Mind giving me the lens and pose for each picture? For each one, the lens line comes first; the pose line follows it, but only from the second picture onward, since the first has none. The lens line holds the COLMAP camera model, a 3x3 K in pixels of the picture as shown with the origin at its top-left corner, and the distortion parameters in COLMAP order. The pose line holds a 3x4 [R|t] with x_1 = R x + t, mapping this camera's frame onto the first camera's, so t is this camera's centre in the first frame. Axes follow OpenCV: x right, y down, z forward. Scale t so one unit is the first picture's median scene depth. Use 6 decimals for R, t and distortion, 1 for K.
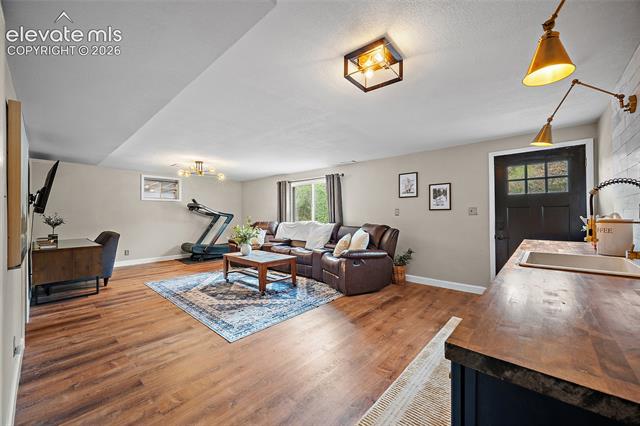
lens RADIAL K [[251.3, 0, 318.3], [0, 251.3, 214.2], [0, 0, 1]] dist [-0.003322, 0.001200]
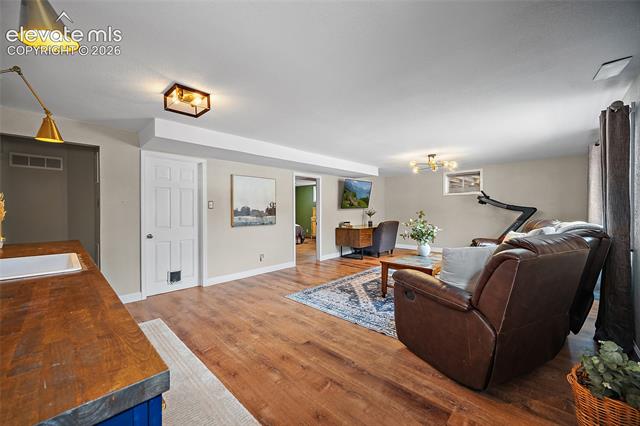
lens RADIAL K [[251.3, 0, 318.5], [0, 251.3, 211.6], [0, 0, 1]] dist [-0.003322, 0.001200]
pose [[-0.034635, 0.012168, -0.999326, 0.822507], [0.007224, 0.999903, 0.011924, -0.004176], [0.999374, -0.006807, -0.034719, 0.925356]]
